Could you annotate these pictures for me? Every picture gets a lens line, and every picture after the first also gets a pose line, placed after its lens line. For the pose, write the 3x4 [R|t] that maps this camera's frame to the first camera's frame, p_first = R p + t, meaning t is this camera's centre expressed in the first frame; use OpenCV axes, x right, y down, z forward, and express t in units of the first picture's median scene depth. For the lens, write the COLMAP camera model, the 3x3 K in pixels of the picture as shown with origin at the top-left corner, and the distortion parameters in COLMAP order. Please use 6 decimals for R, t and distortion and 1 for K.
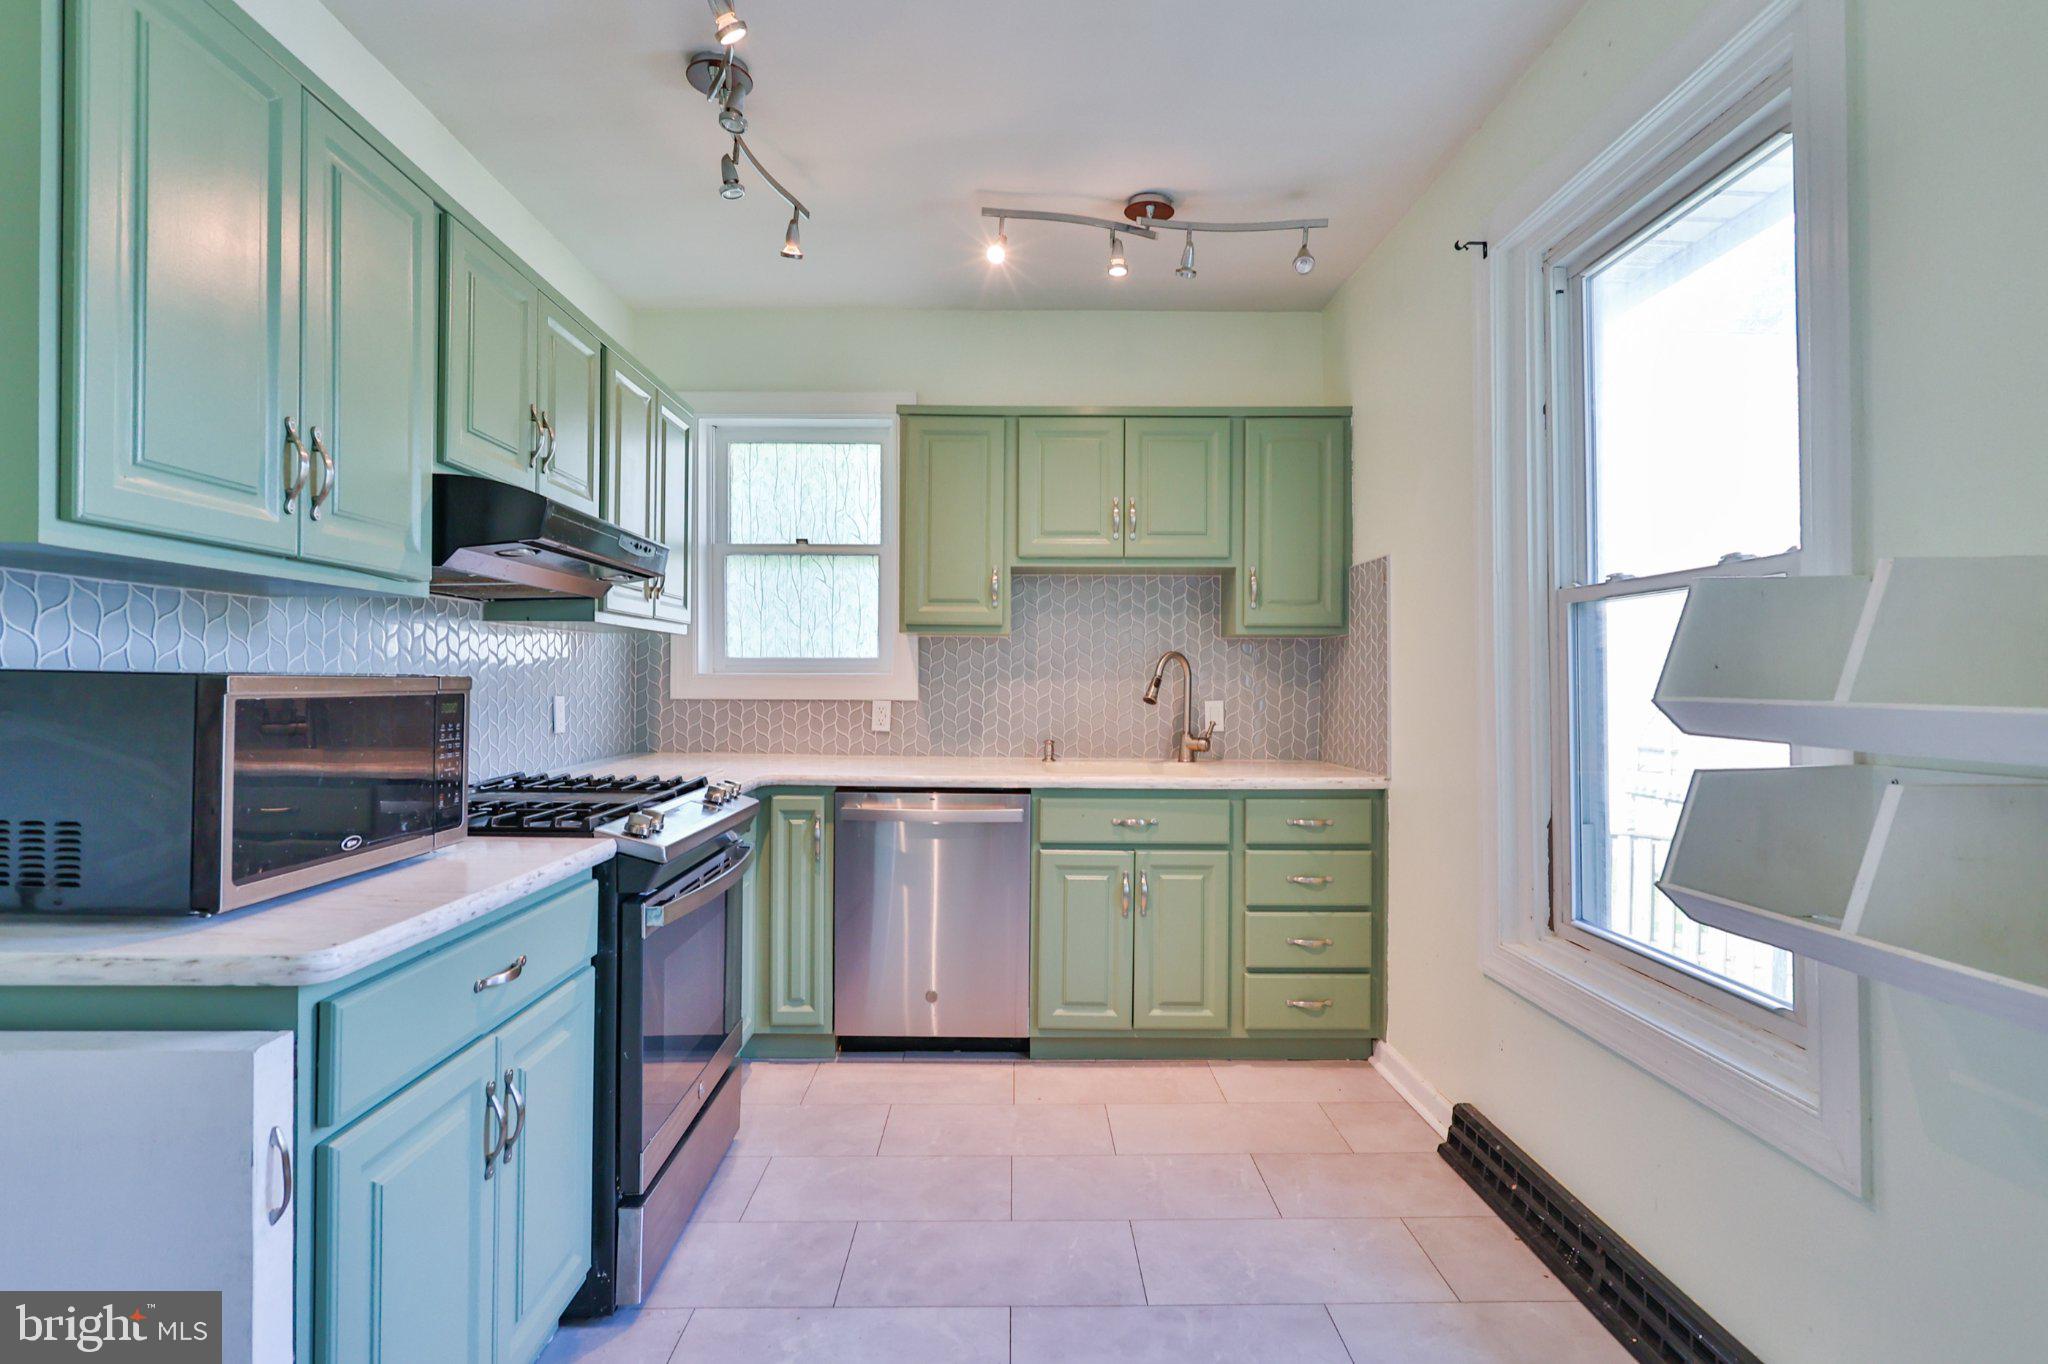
lens RADIAL K [[997.5, 0, 1023.5], [0, 997.5, 682.1], [0, 0, 1]] dist [-0.004557, 0.002209]
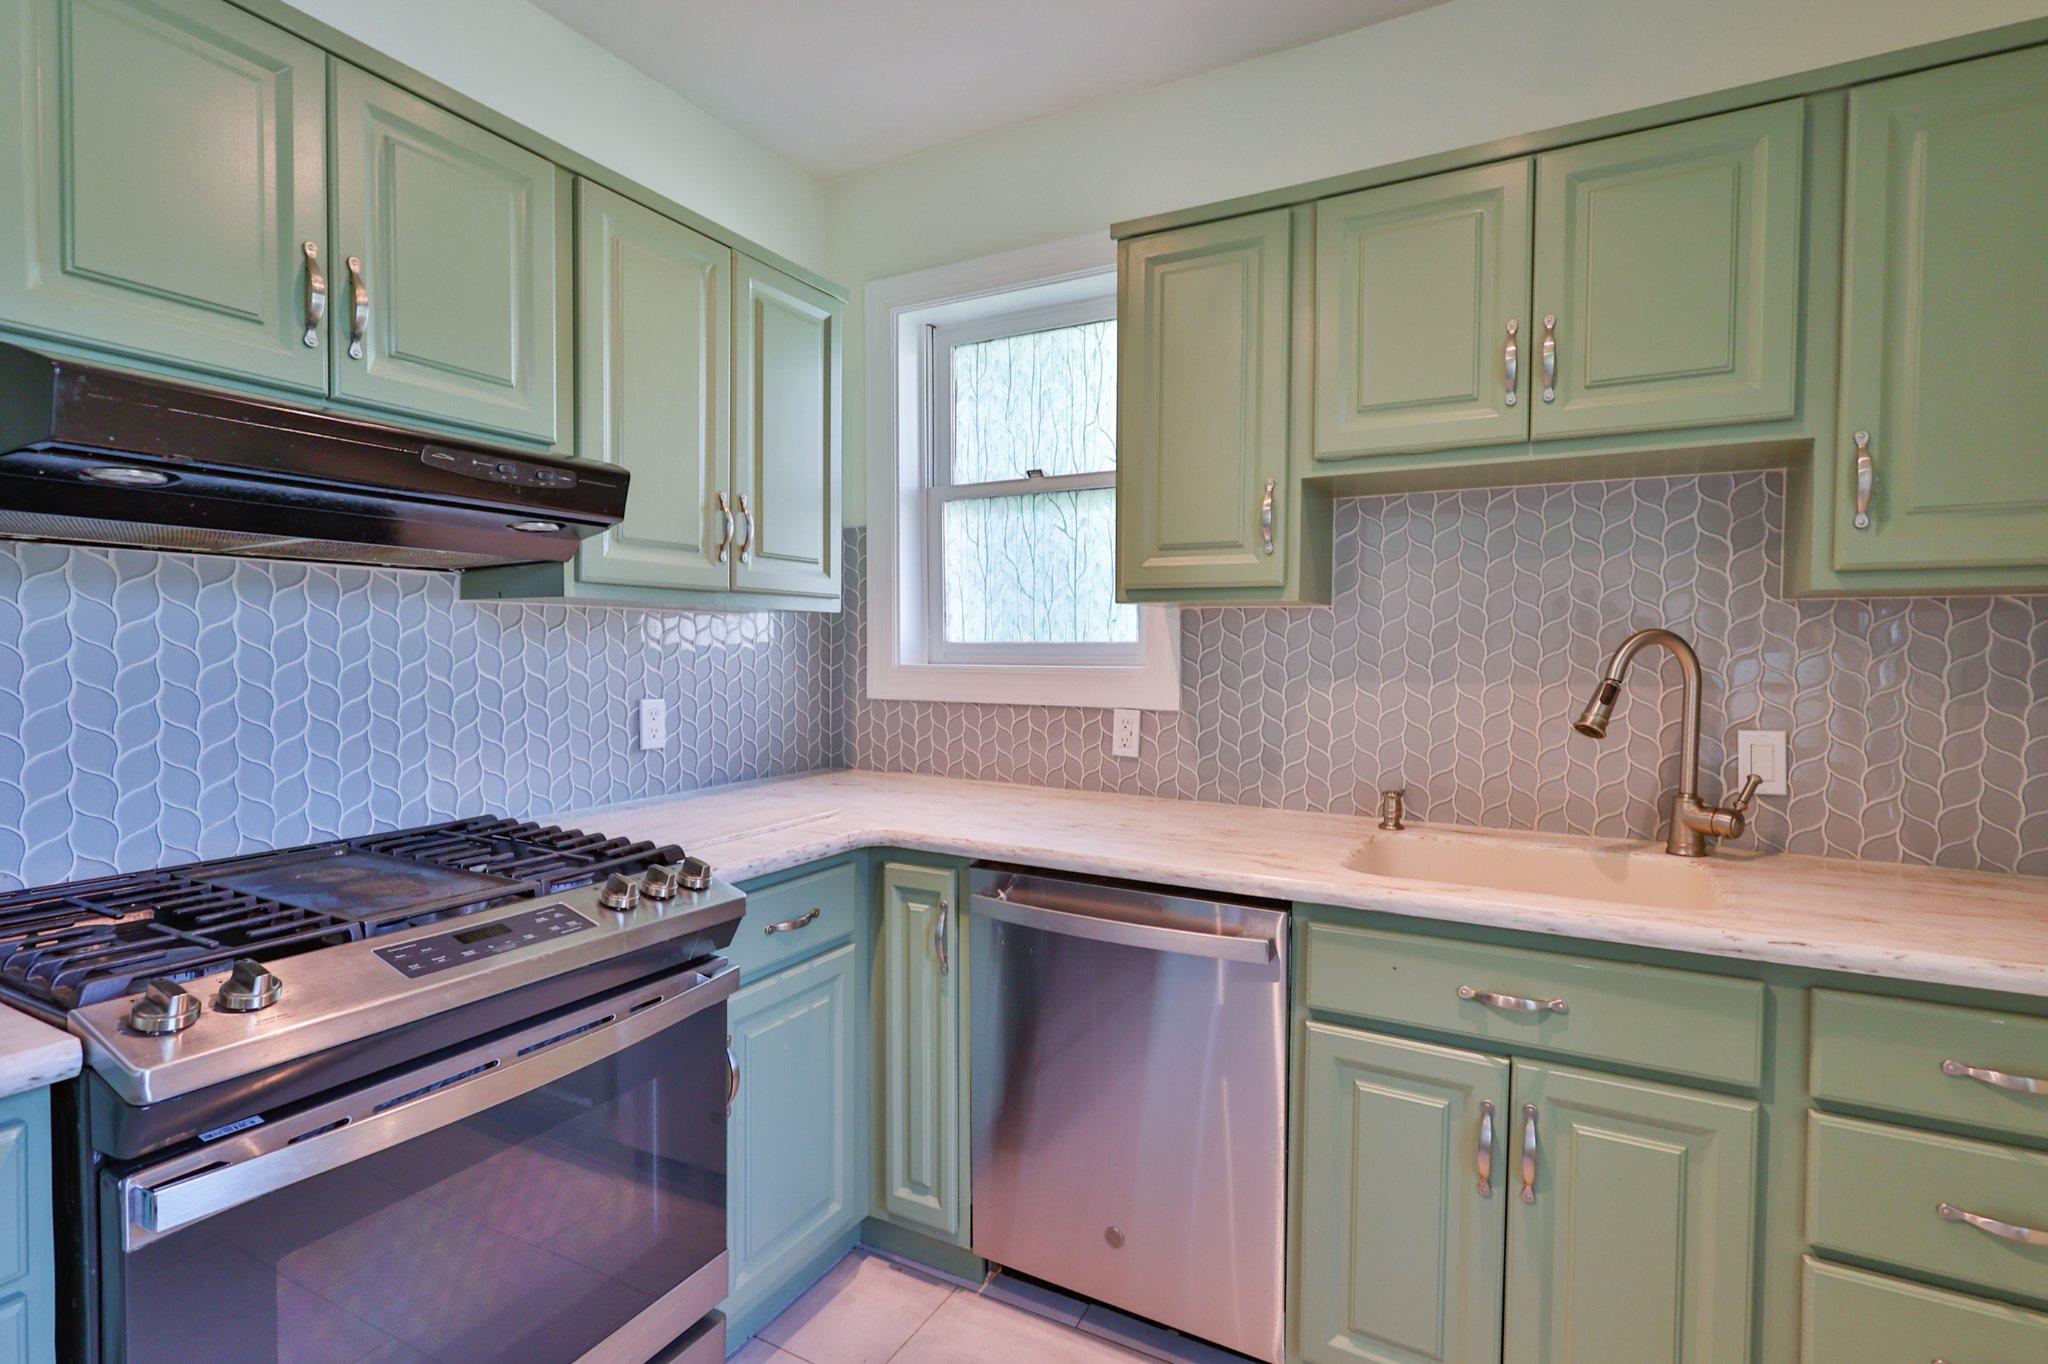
lens RADIAL K [[997.5, 0, 1023.5], [0, 997.5, 682.1], [0, 0, 1]] dist [-0.004557, 0.002209]
pose [[0.870741, 0.016183, -0.491476, 0.128171], [-0.003315, 0.999629, 0.027041, -0.018053], [0.491731, -0.021916, 0.870471, 0.447564]]
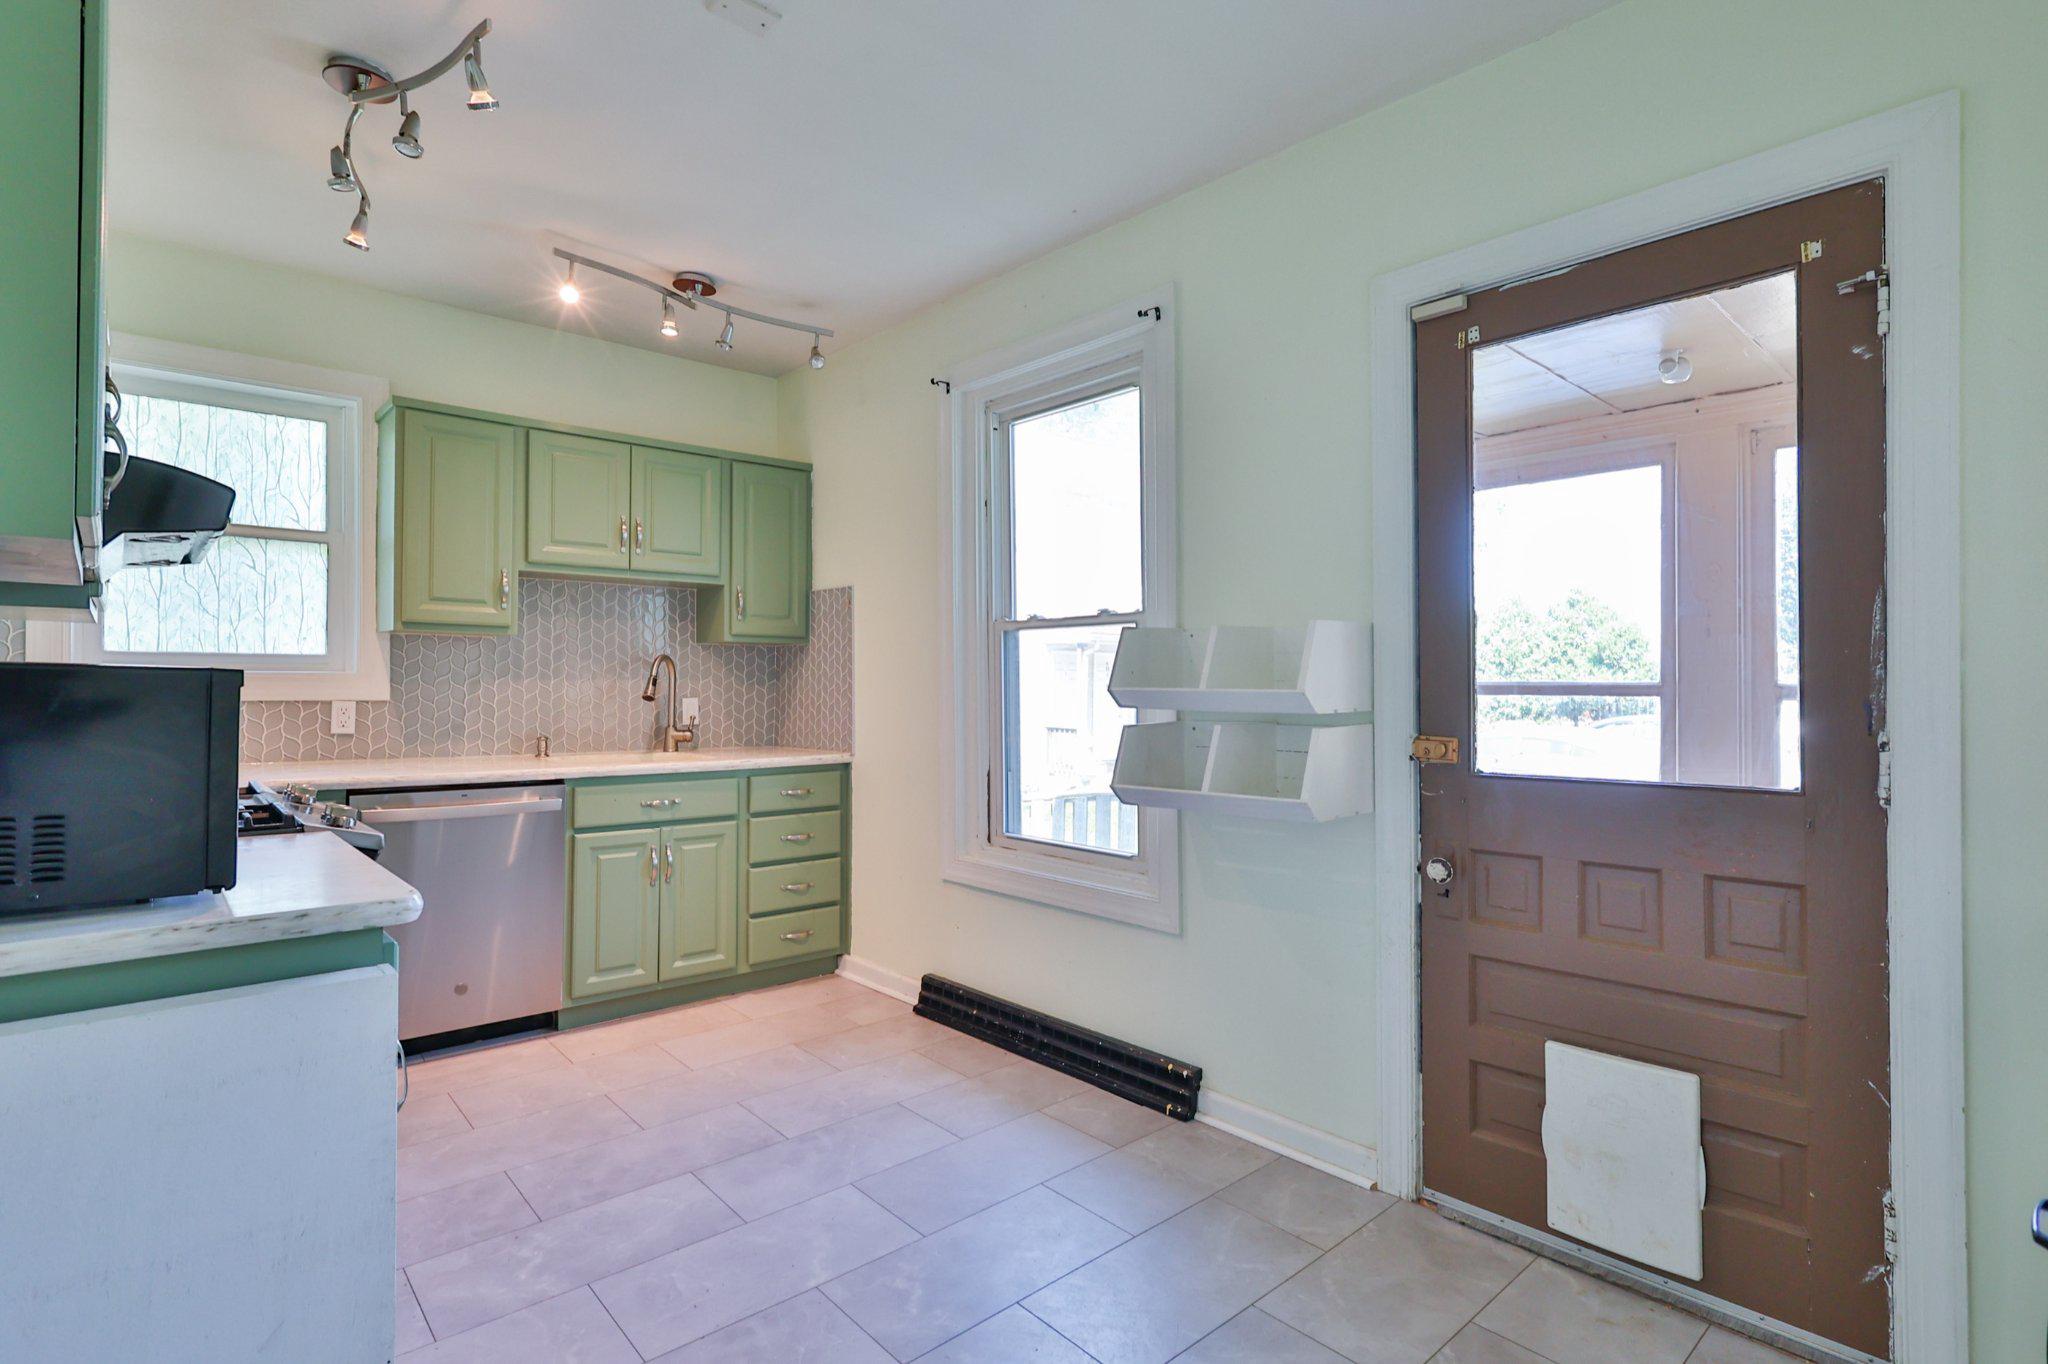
lens RADIAL K [[1001.6, 0, 1021.5], [0, 1001.6, 685.9], [0, 0, 1]] dist [0.000546, 0.000380]
pose [[0.756817, -0.001491, 0.653625, -0.303569], [0.000036, 0.999997, 0.002239, 0.002570], [-0.653627, -0.001671, 0.756815, -0.138498]]
